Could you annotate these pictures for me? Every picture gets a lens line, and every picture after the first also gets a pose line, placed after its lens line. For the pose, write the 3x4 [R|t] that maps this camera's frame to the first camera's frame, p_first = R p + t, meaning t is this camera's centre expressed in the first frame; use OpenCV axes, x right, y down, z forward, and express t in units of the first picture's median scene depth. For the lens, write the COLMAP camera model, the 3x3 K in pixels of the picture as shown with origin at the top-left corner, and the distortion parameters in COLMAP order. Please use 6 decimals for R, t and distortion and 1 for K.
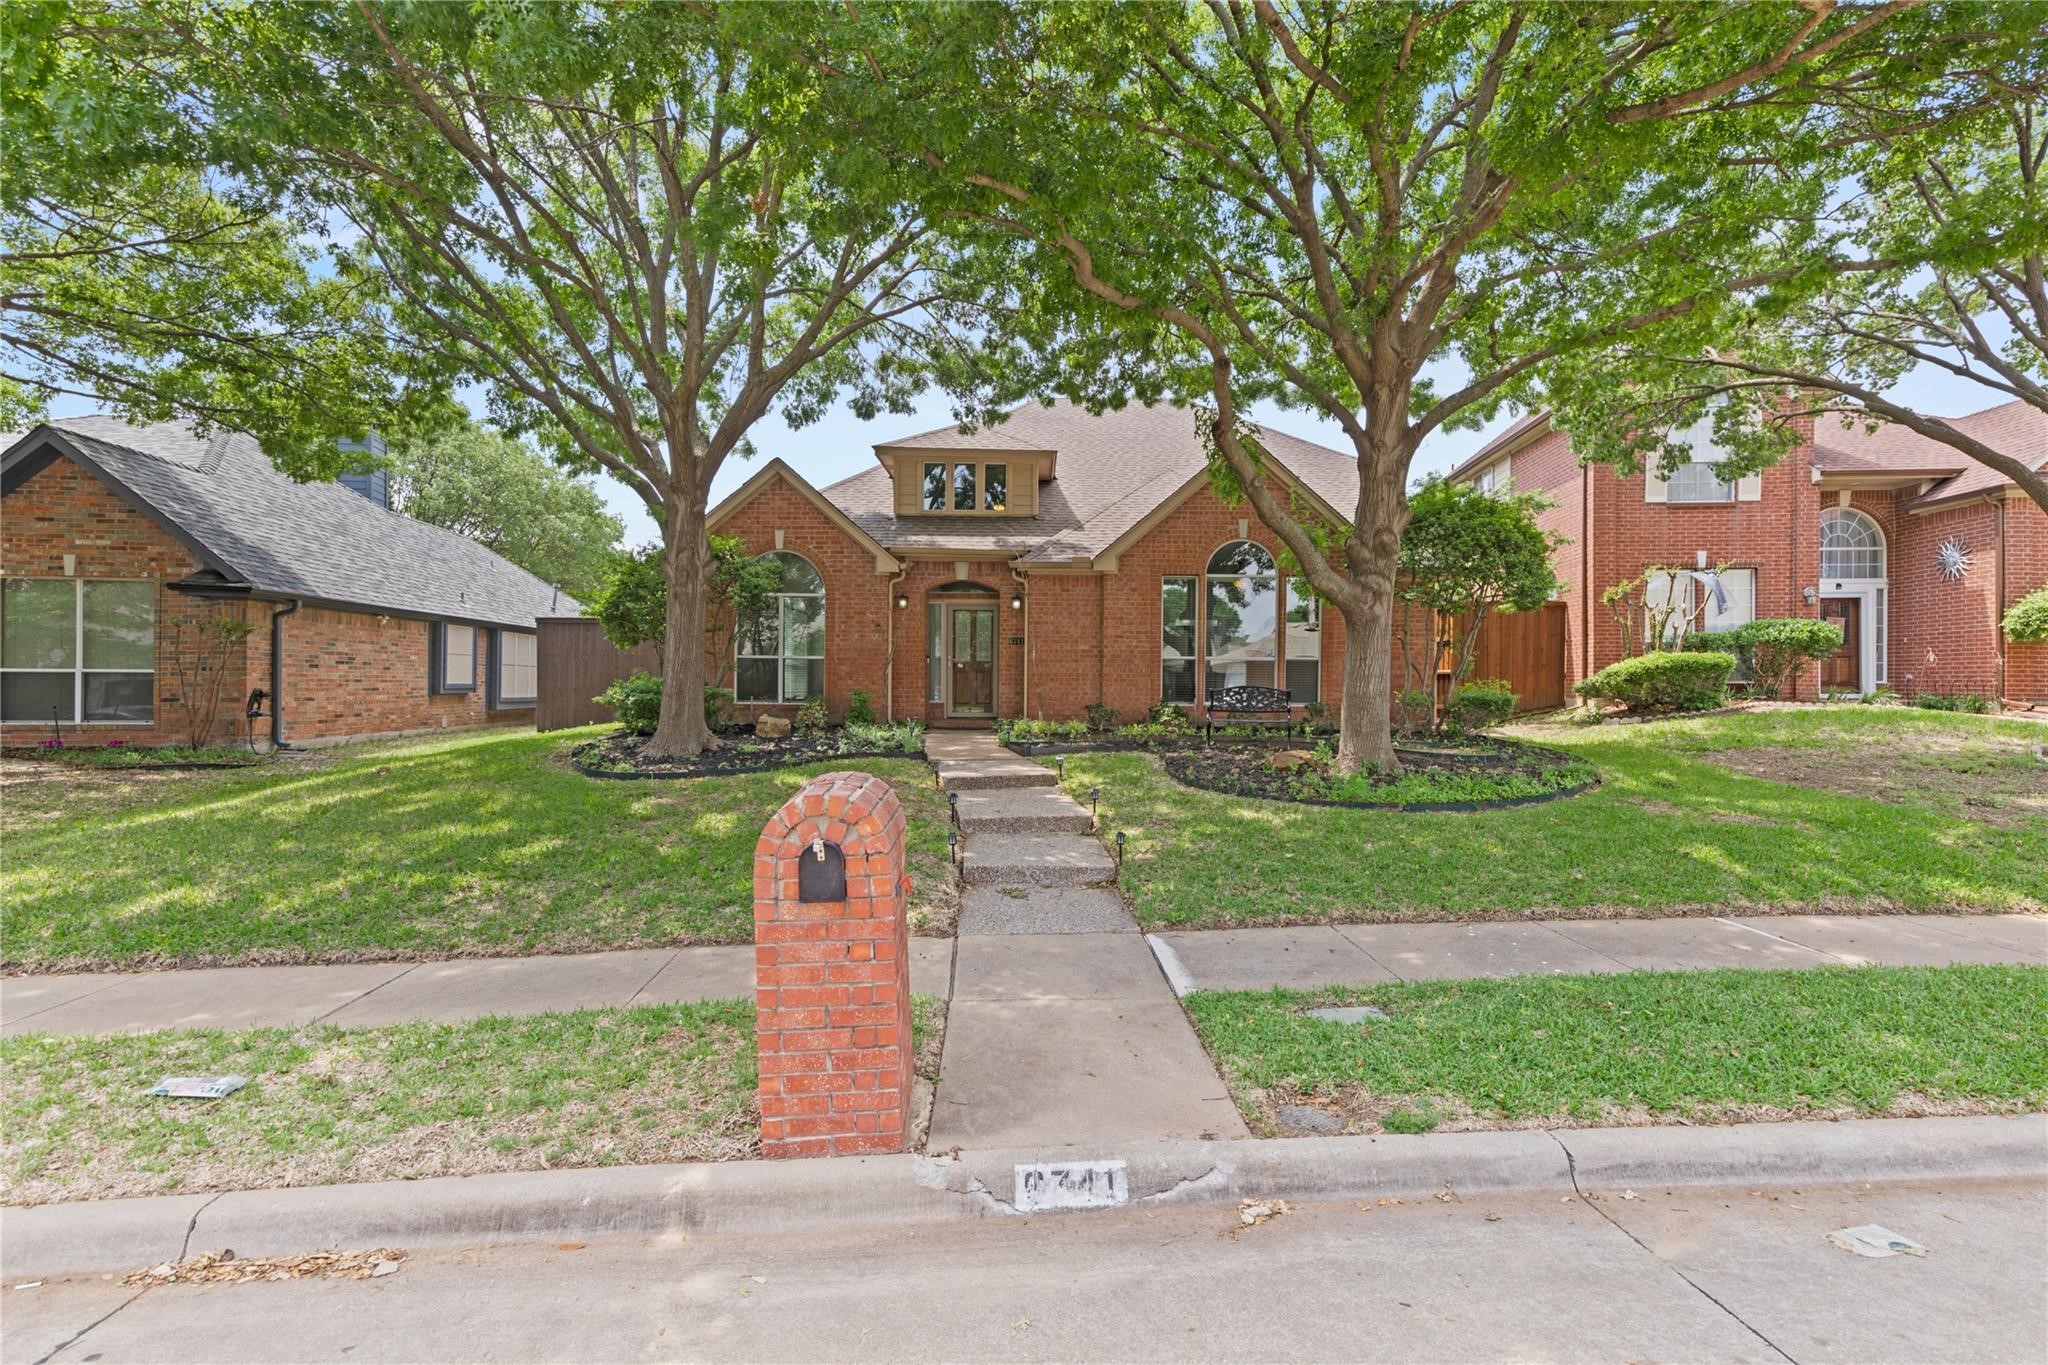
lens RADIAL K [[929.6, 0, 1026.2], [0, 929.6, 676.5], [0, 0, 1]] dist [0.001762, 0.000096]
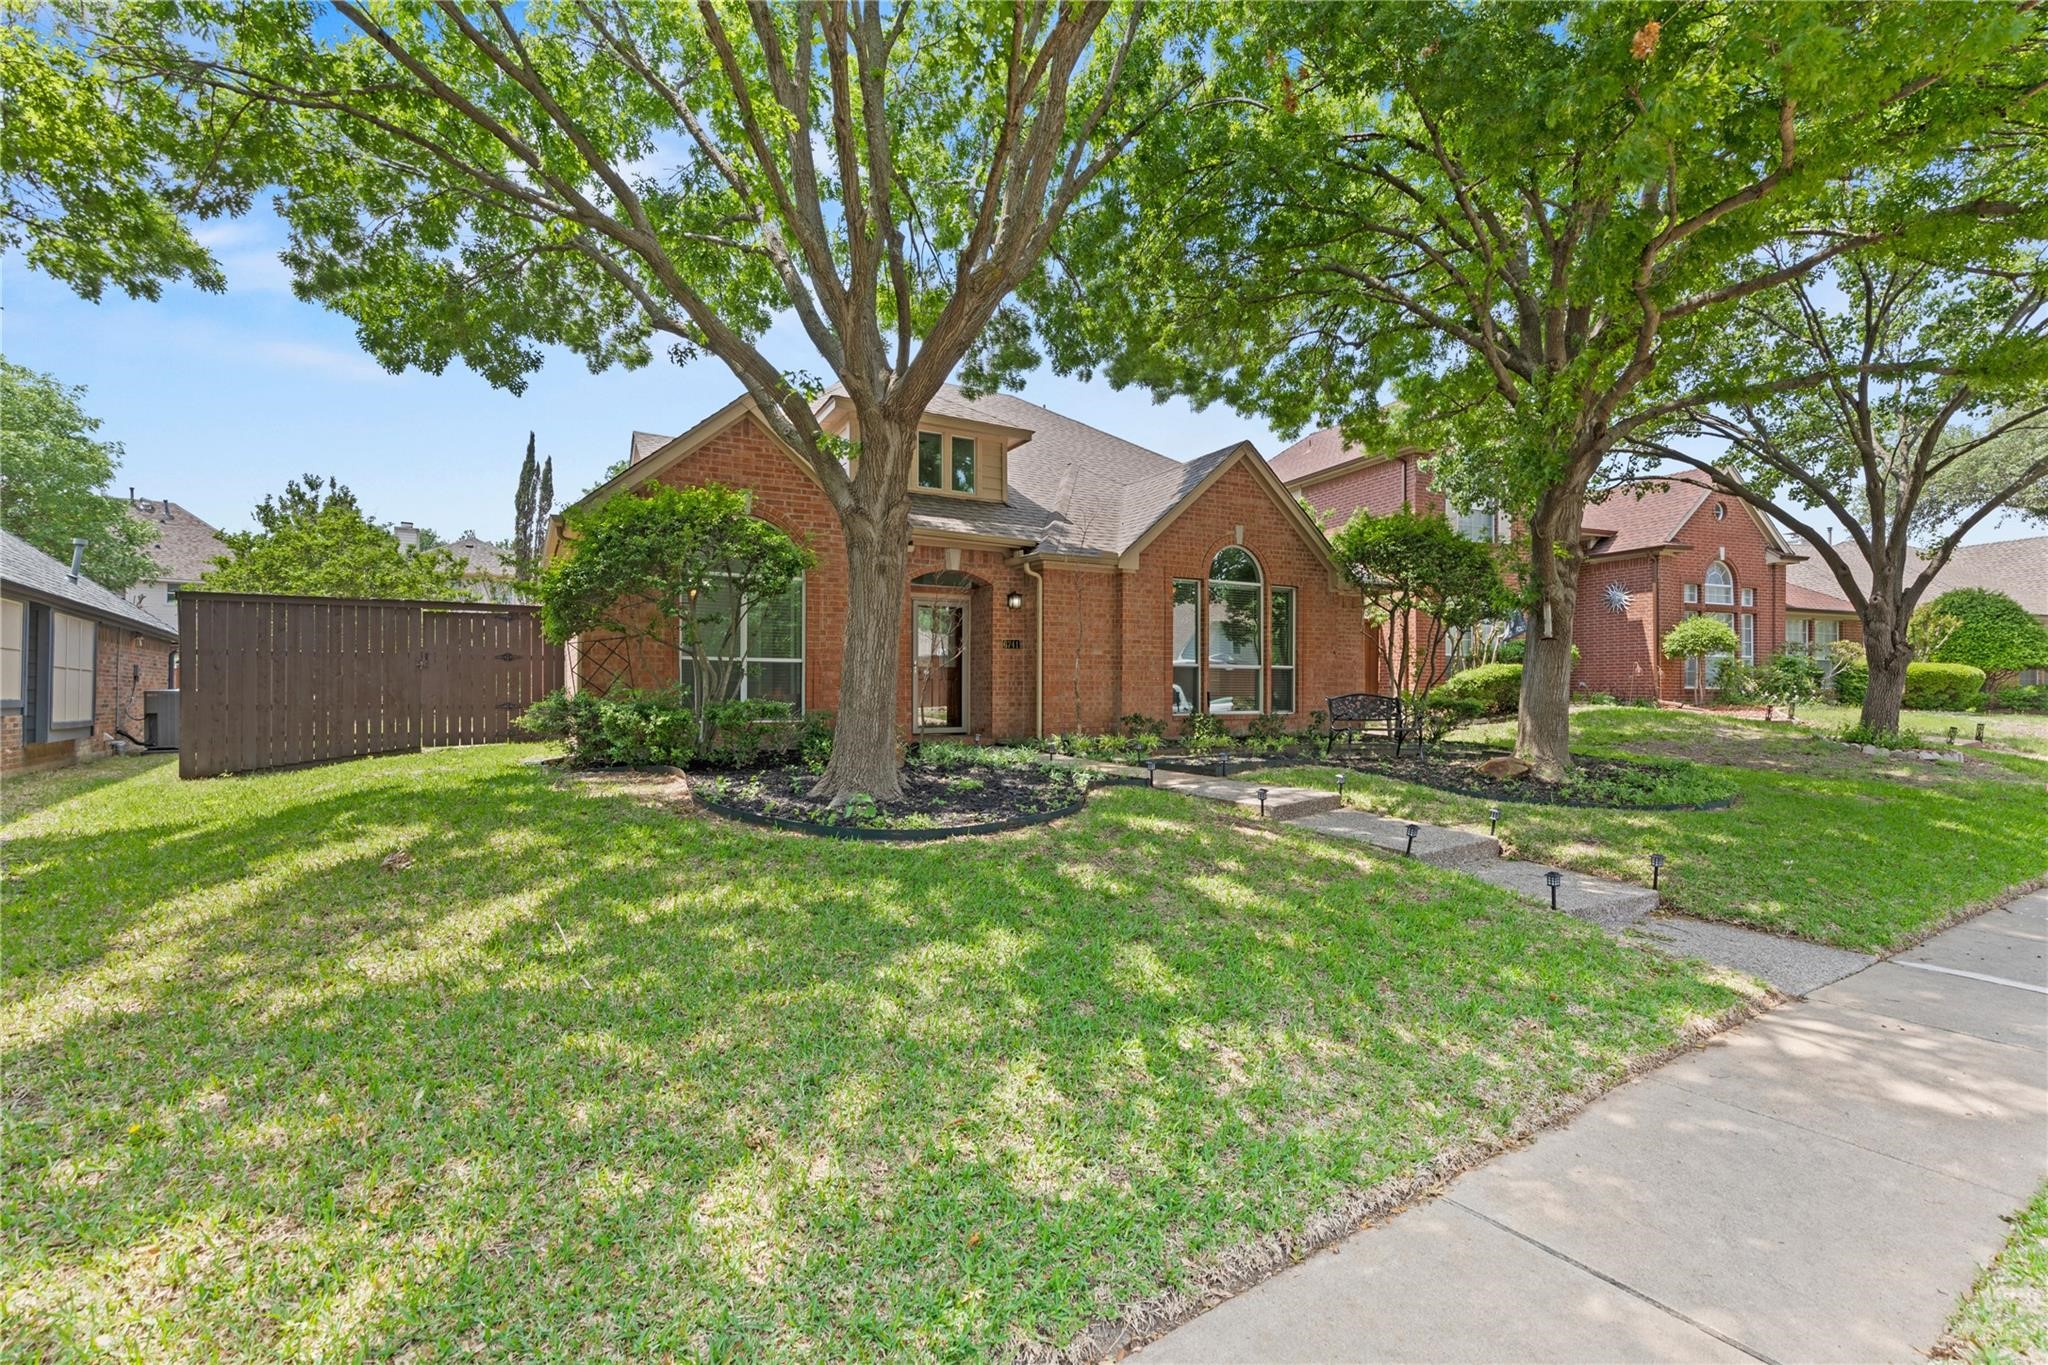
lens RADIAL K [[929.6, 0, 1025.0], [0, 929.6, 687.4], [0, 0, 1]] dist [0.001762, 0.000096]
pose [[0.875948, -0.002600, 0.482399, -0.423101], [0.002559, 0.999996, 0.000743, 0.001627], [-0.482400, 0.000583, 0.875951, 0.237345]]
